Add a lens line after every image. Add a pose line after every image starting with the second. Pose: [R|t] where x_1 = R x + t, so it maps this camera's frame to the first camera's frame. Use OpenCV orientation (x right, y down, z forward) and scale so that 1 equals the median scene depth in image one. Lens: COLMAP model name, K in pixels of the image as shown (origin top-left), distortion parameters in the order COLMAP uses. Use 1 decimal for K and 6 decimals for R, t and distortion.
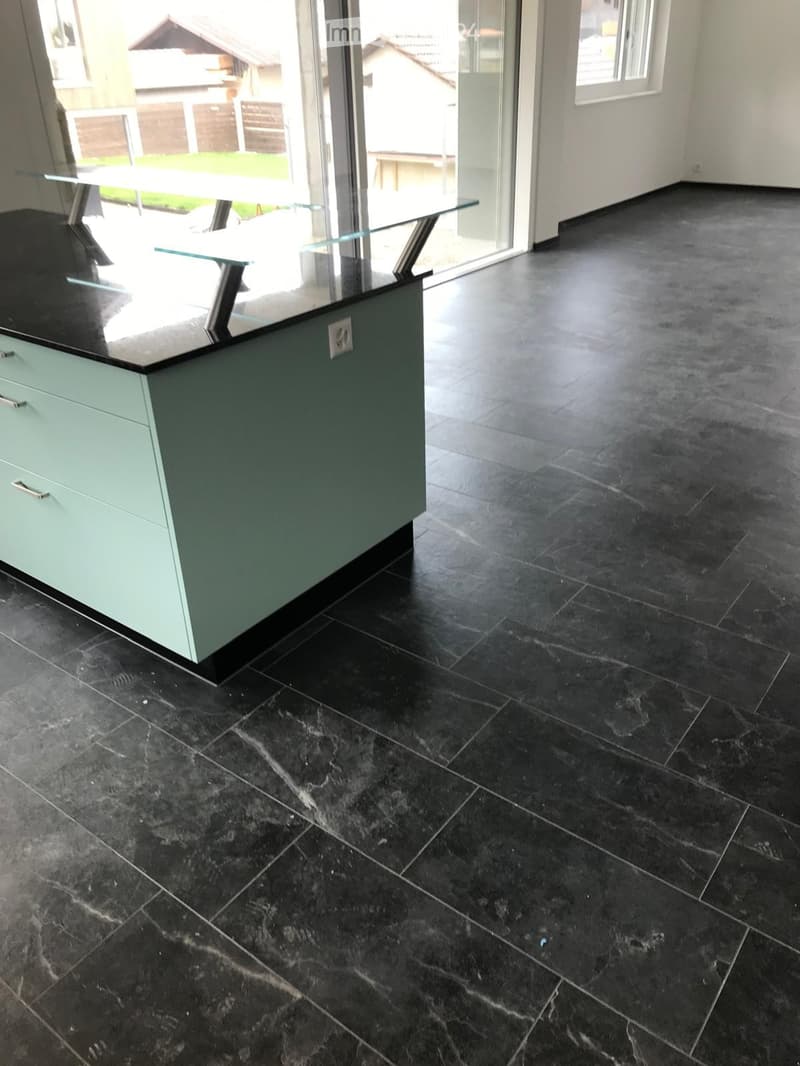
lens RADIAL K [[864.7, 0, 404.4], [0, 864.7, 536.4], [0, 0, 1]] dist [0.005425, 0.000552]
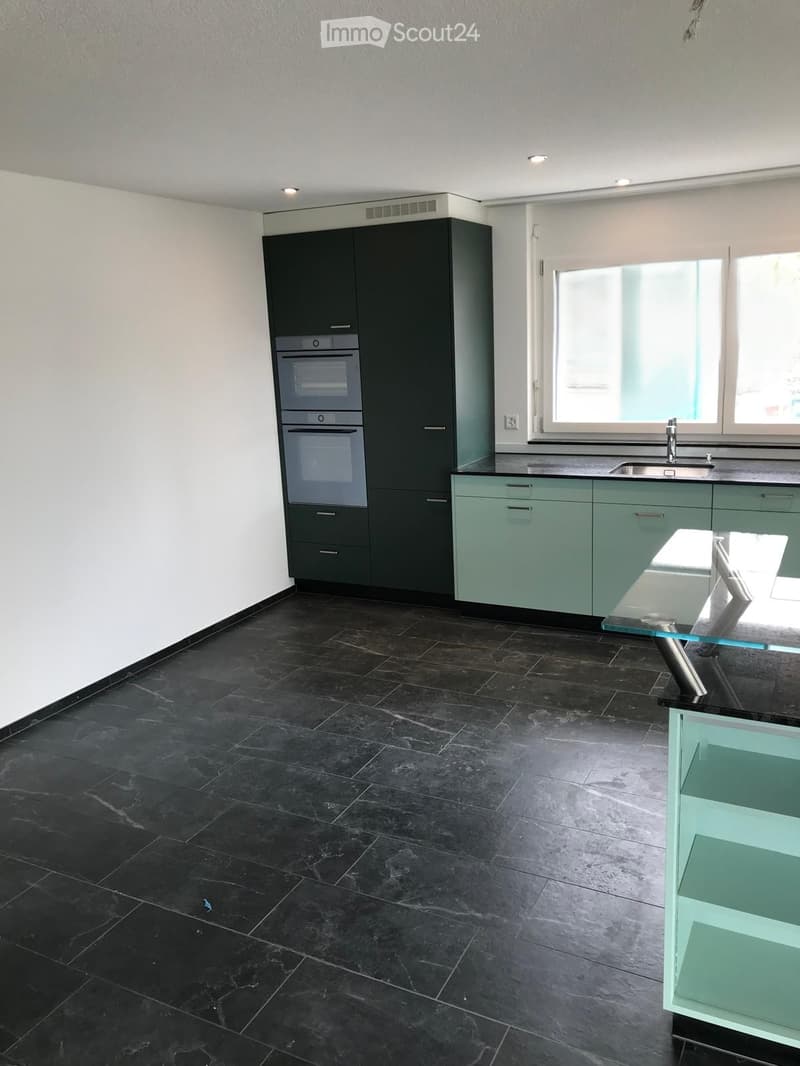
lens RADIAL K [[864.7, 0, 403.6], [0, 864.7, 534.4], [0, 0, 1]] dist [0.005425, 0.000552]
pose [[-0.983679, 0.095747, -0.152342, 0.429273], [-0.034210, 0.731701, 0.680767, -1.117019], [0.176650, 0.674868, -0.716483, 1.697003]]
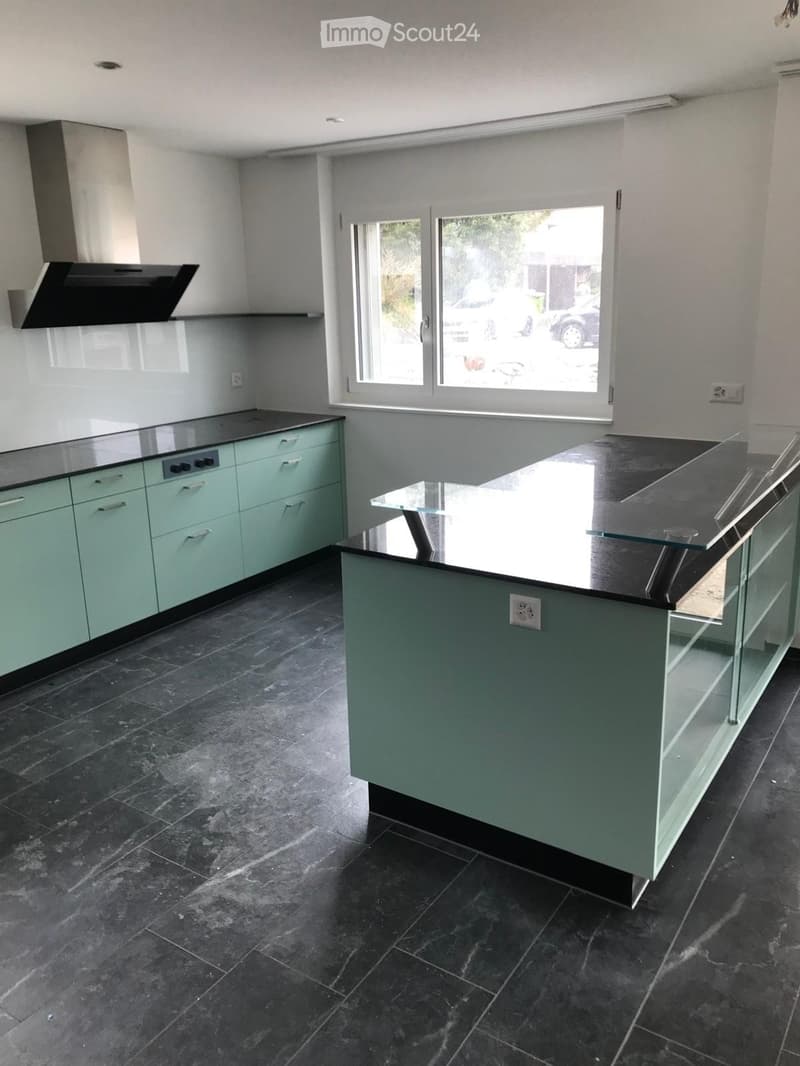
lens RADIAL K [[864.7, 0, 403.5], [0, 864.7, 532.9], [0, 0, 1]] dist [0.005425, 0.000552]
pose [[0.061751, 0.287513, -0.955784, 0.951594], [-0.471779, 0.852288, 0.225899, -0.520824], [0.879552, 0.436969, 0.188273, 0.715111]]
